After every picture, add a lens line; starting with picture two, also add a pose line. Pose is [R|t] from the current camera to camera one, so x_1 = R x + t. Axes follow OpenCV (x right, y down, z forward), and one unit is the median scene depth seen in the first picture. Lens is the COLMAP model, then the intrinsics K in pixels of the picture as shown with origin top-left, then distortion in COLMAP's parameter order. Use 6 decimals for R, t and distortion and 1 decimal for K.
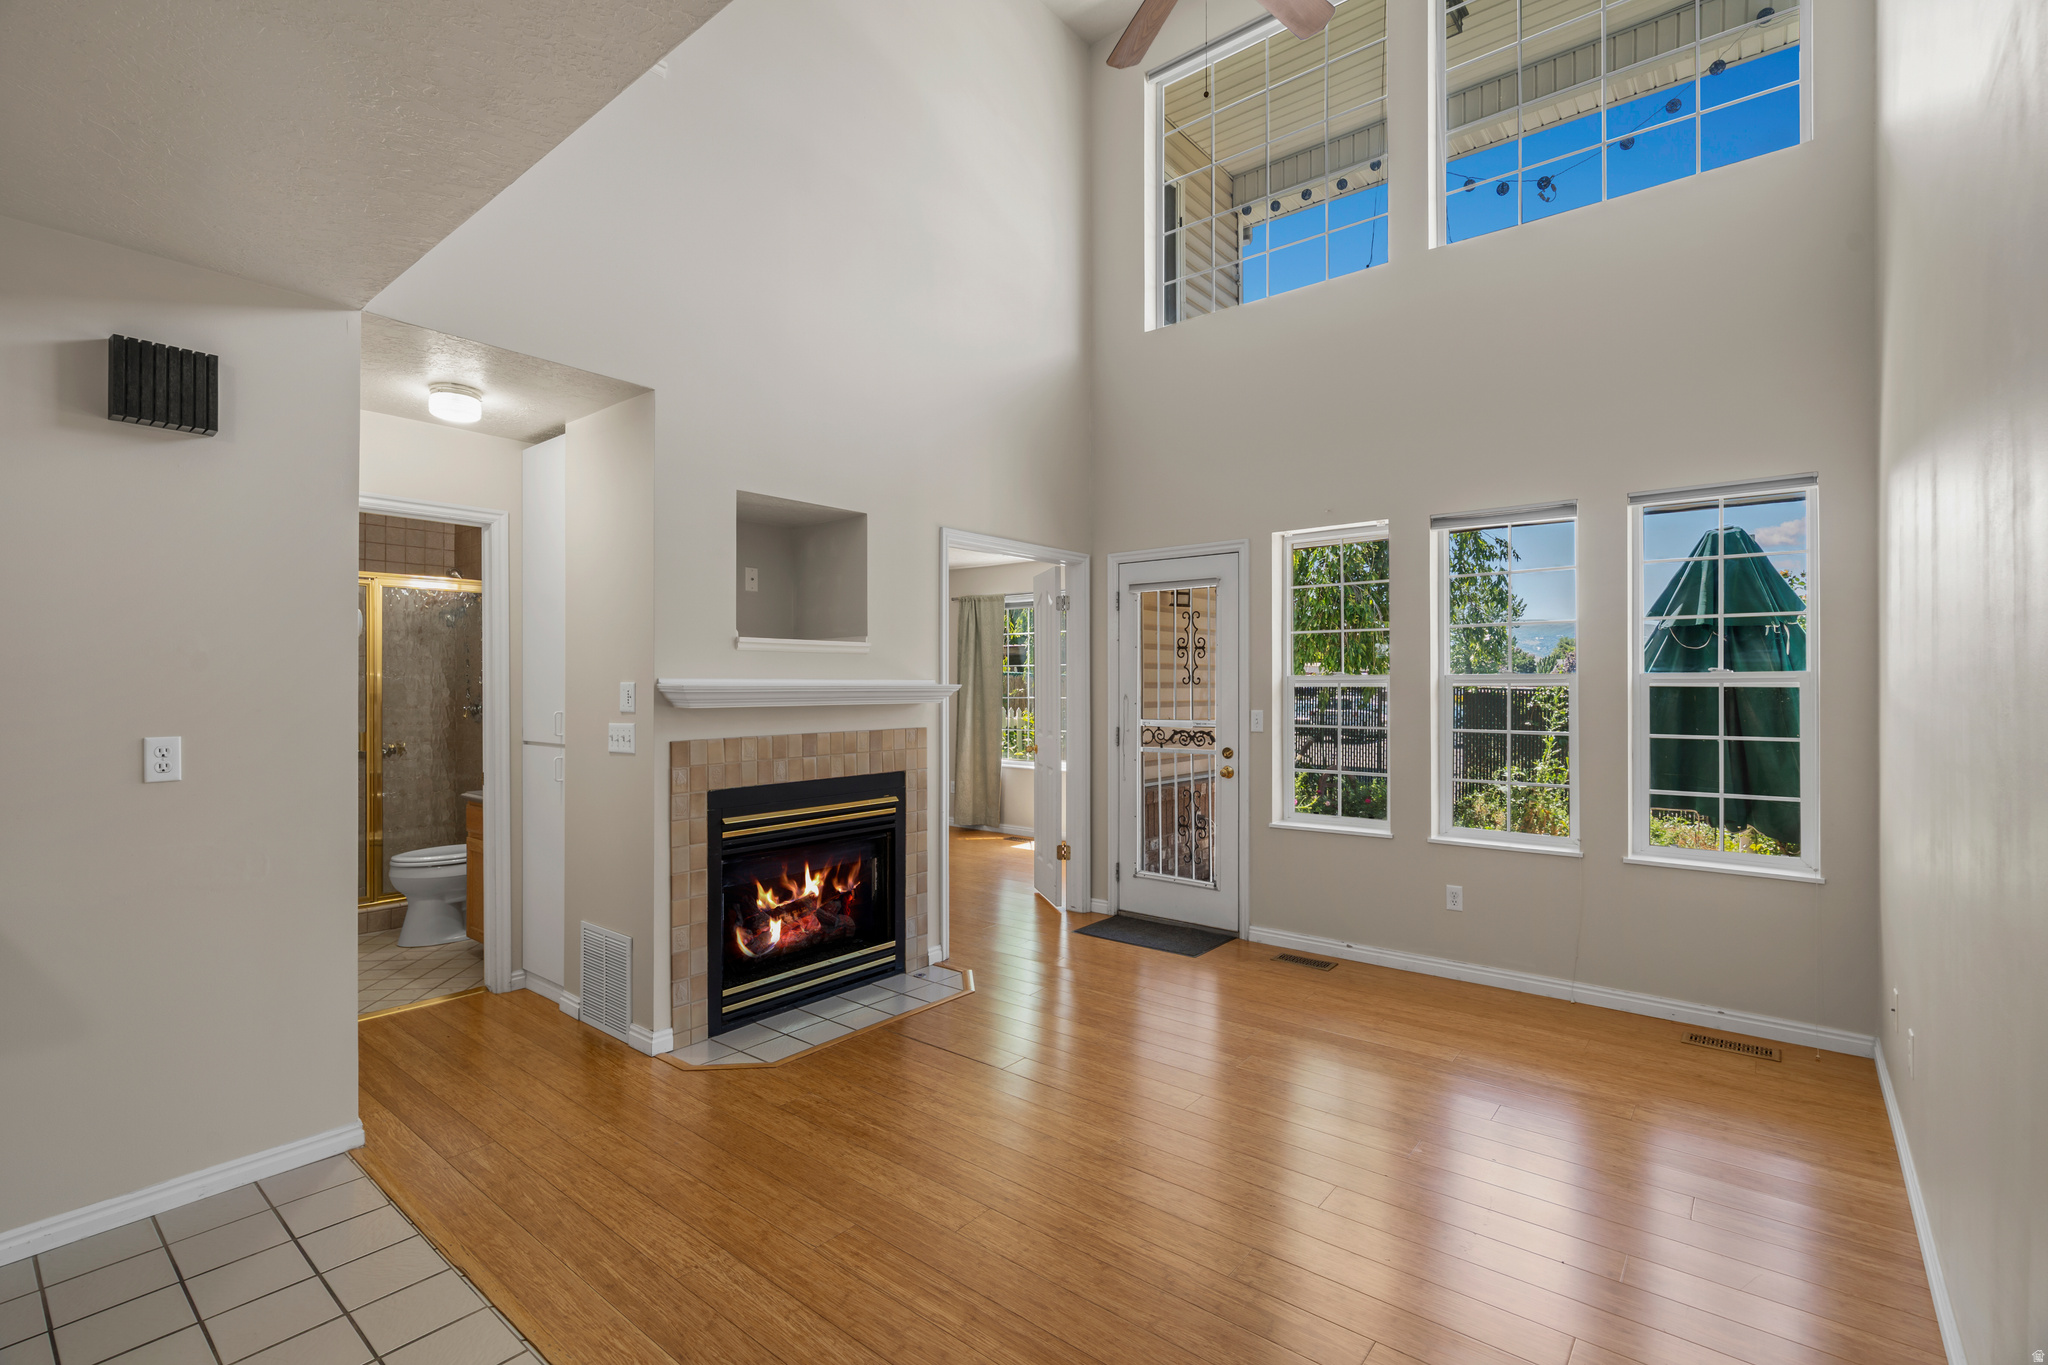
lens RADIAL K [[920.1, 0, 1019.2], [0, 920.1, 680.3], [0, 0, 1]] dist [-0.010714, -0.000335]
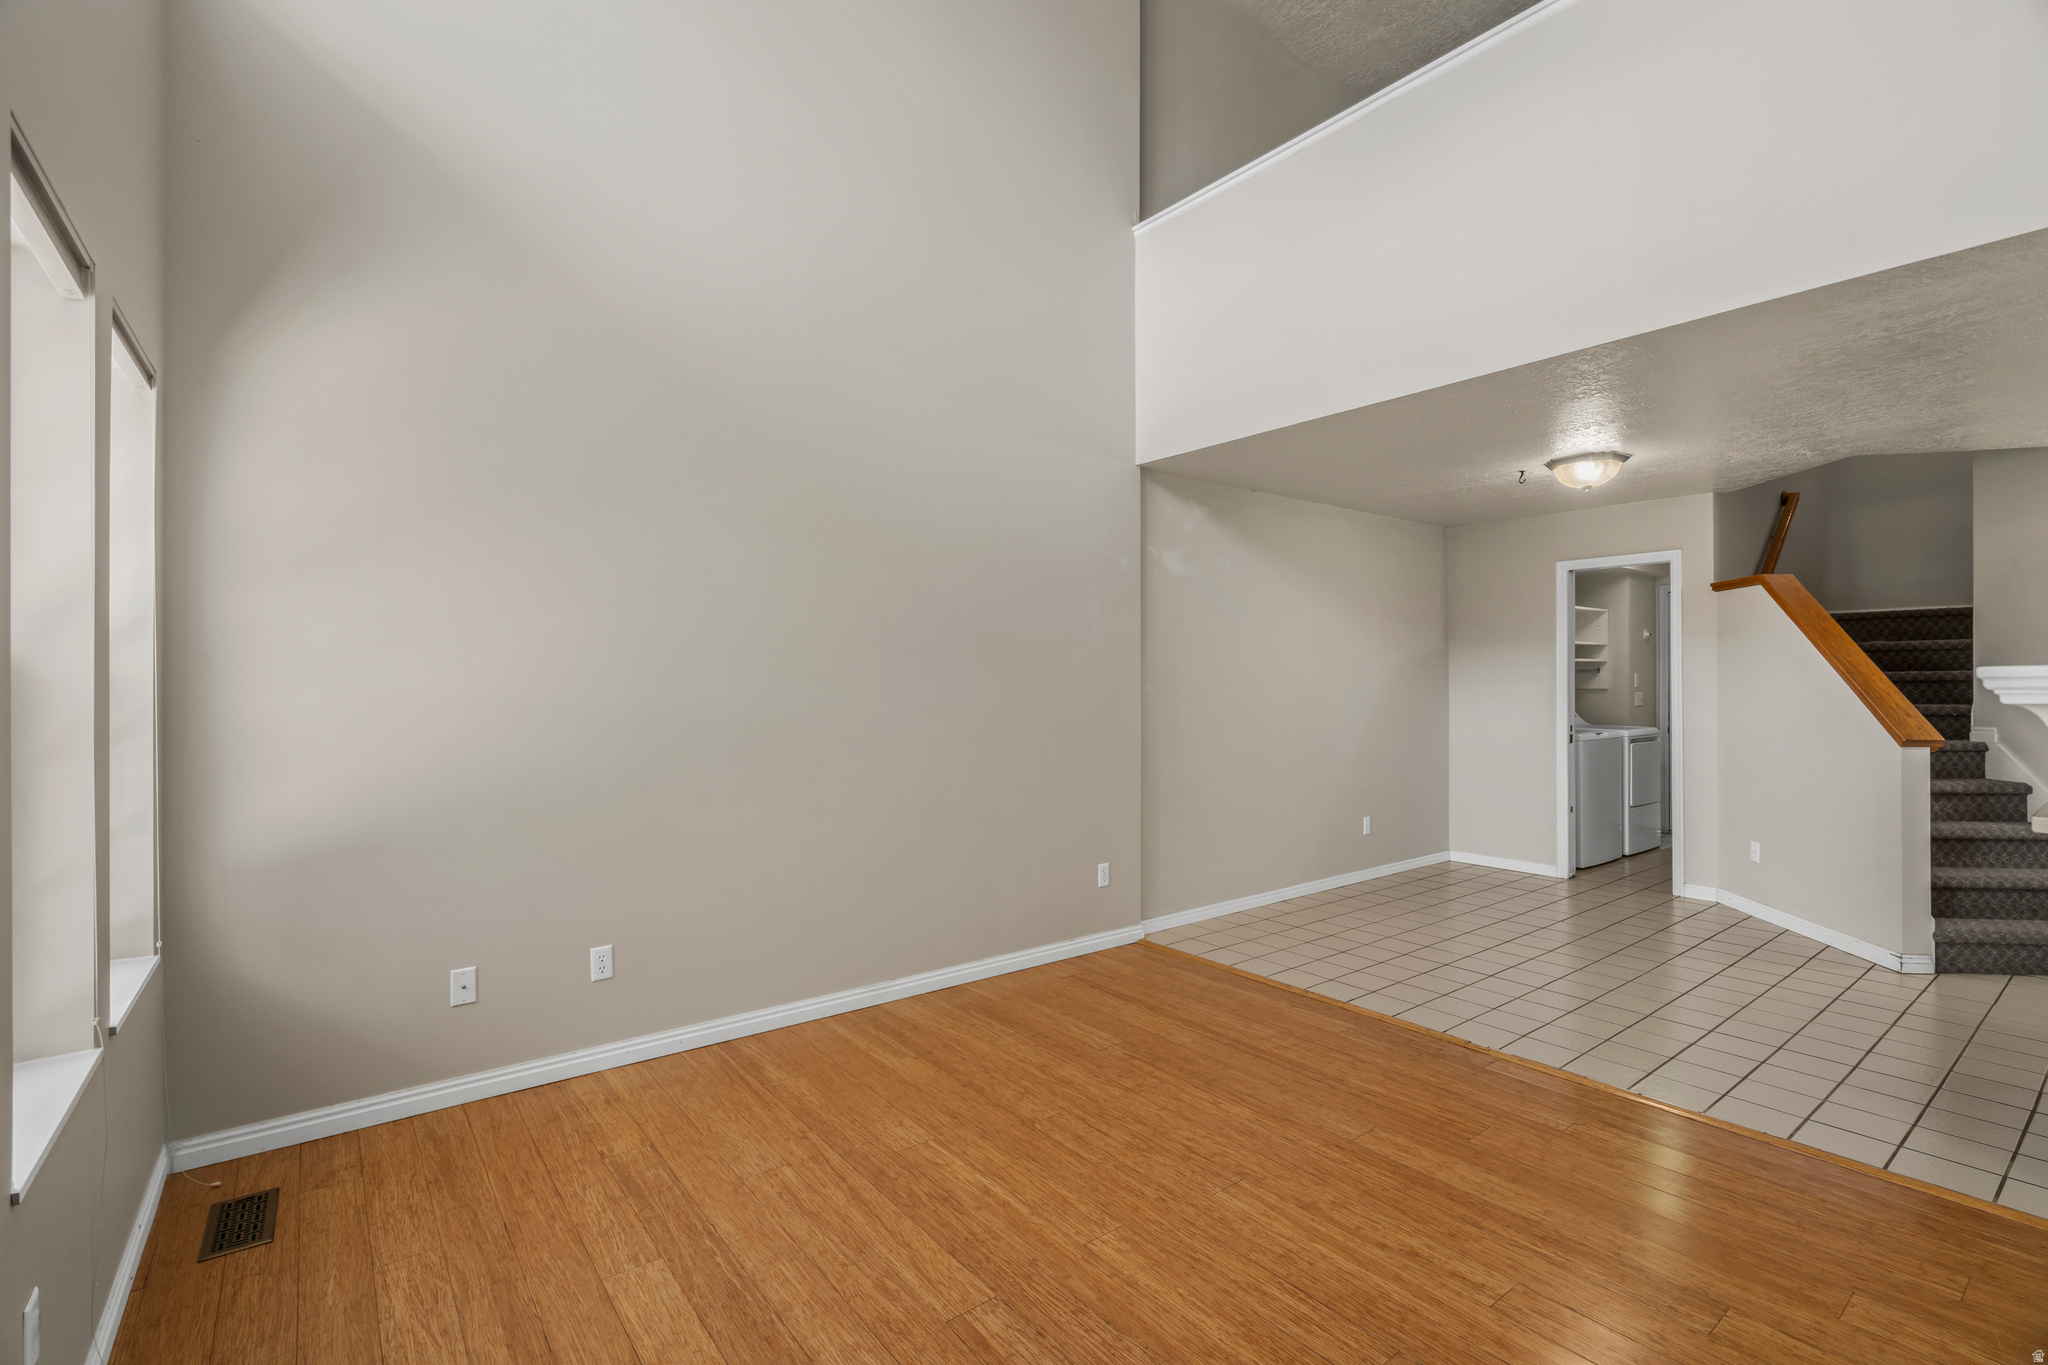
lens RADIAL K [[920.1, 0, 1019.2], [0, 920.1, 680.3], [0, 0, 1]] dist [-0.010714, -0.000335]
pose [[-0.974241, 0.002524, 0.225495, 0.083628], [0.001731, 0.999992, -0.003716, 0.010200], [-0.225502, -0.003230, -0.974237, 1.665725]]
